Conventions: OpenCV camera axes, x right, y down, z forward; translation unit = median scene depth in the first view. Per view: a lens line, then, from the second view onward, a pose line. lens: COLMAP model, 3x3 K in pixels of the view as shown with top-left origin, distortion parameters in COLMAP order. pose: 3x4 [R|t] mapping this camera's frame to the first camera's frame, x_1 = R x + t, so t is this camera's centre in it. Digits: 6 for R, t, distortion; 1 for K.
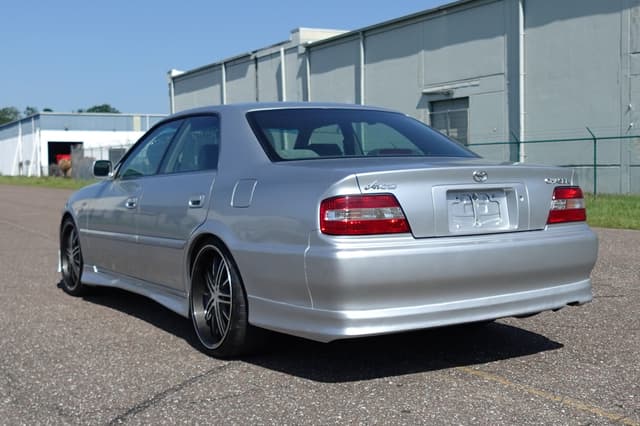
lens RADIAL K [[926.7, 0, 320.1], [0, 926.7, 213.1], [0, 0, 1]] dist [0.002441, 0.006893]
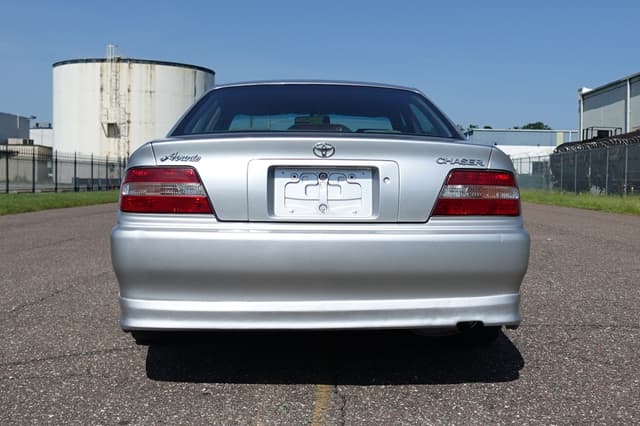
lens RADIAL K [[844.1, 0, 331.6], [0, 844.1, 213.4], [0, 0, 1]] dist [0.010974, -0.012345]
pose [[0.898270, 0.044371, -0.437198, 0.480050], [-0.047899, 0.998848, 0.002958, 0.012122], [0.436826, 0.018284, 0.899360, 0.324970]]
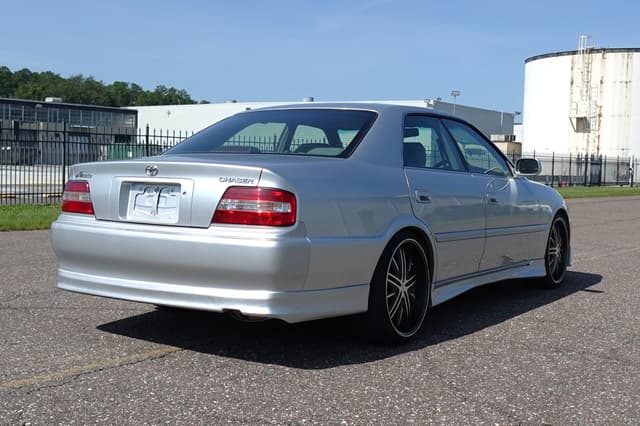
lens RADIAL K [[926.7, 0, 320.1], [0, 926.7, 213.1], [0, 0, 1]] dist [0.002441, 0.006893]
pose [[0.396850, 0.075235, -0.914795, 1.196880], [-0.069047, 0.996258, 0.051981, -0.057899], [0.915283, 0.042536, 0.400560, 0.711274]]
